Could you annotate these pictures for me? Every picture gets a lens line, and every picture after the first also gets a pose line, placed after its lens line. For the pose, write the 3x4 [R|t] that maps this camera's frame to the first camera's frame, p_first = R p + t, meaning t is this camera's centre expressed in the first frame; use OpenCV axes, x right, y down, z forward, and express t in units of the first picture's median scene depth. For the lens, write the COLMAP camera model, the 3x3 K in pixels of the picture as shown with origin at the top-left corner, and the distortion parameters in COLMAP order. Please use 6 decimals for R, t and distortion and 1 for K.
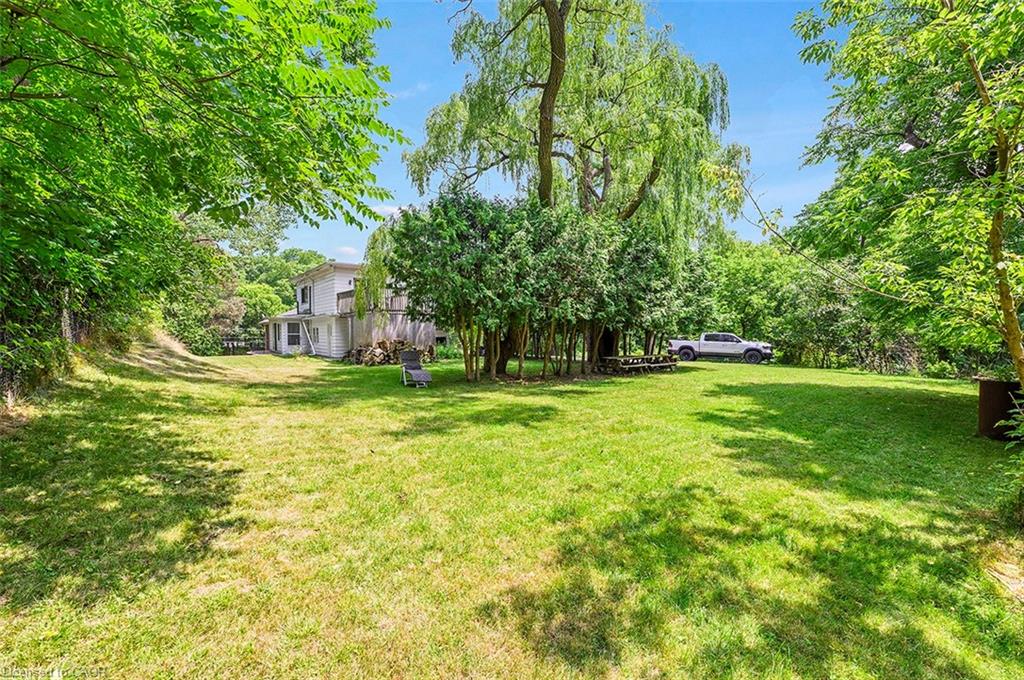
lens RADIAL K [[407.5, 0, 510.8], [0, 407.5, 345.0], [0, 0, 1]] dist [0.002483, 0.000573]
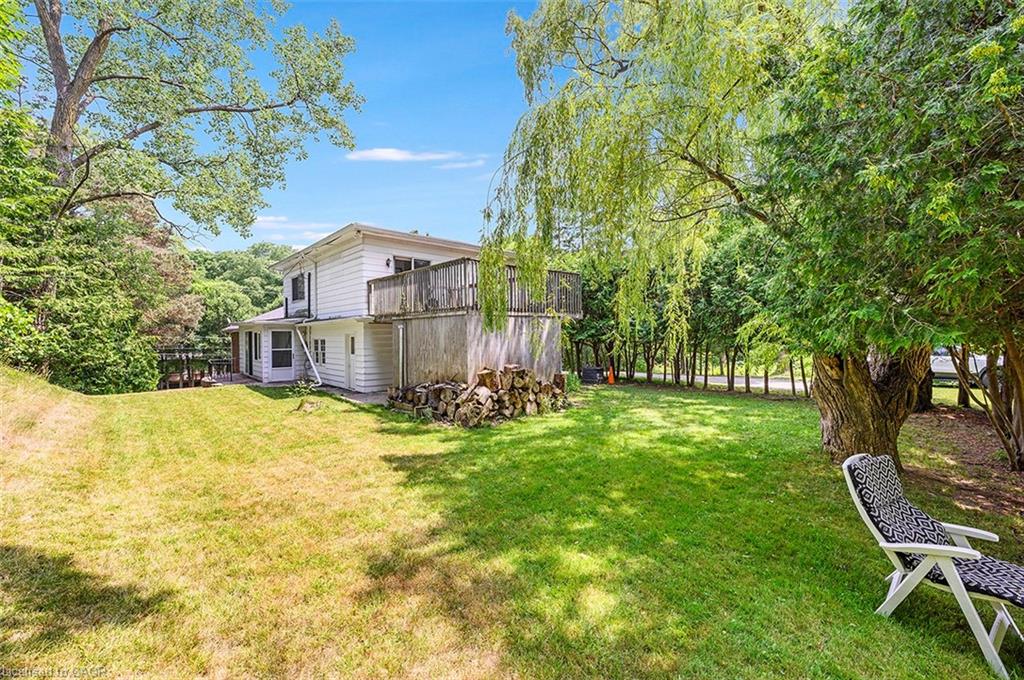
lens RADIAL K [[407.5, 0, 513.2], [0, 407.5, 335.5], [0, 0, 1]] dist [0.002483, 0.000573]
pose [[0.997599, -0.006119, 0.068981, -0.216755], [0.008261, 0.999491, -0.030819, -0.025348], [-0.068757, 0.031315, 0.997142, 0.345150]]
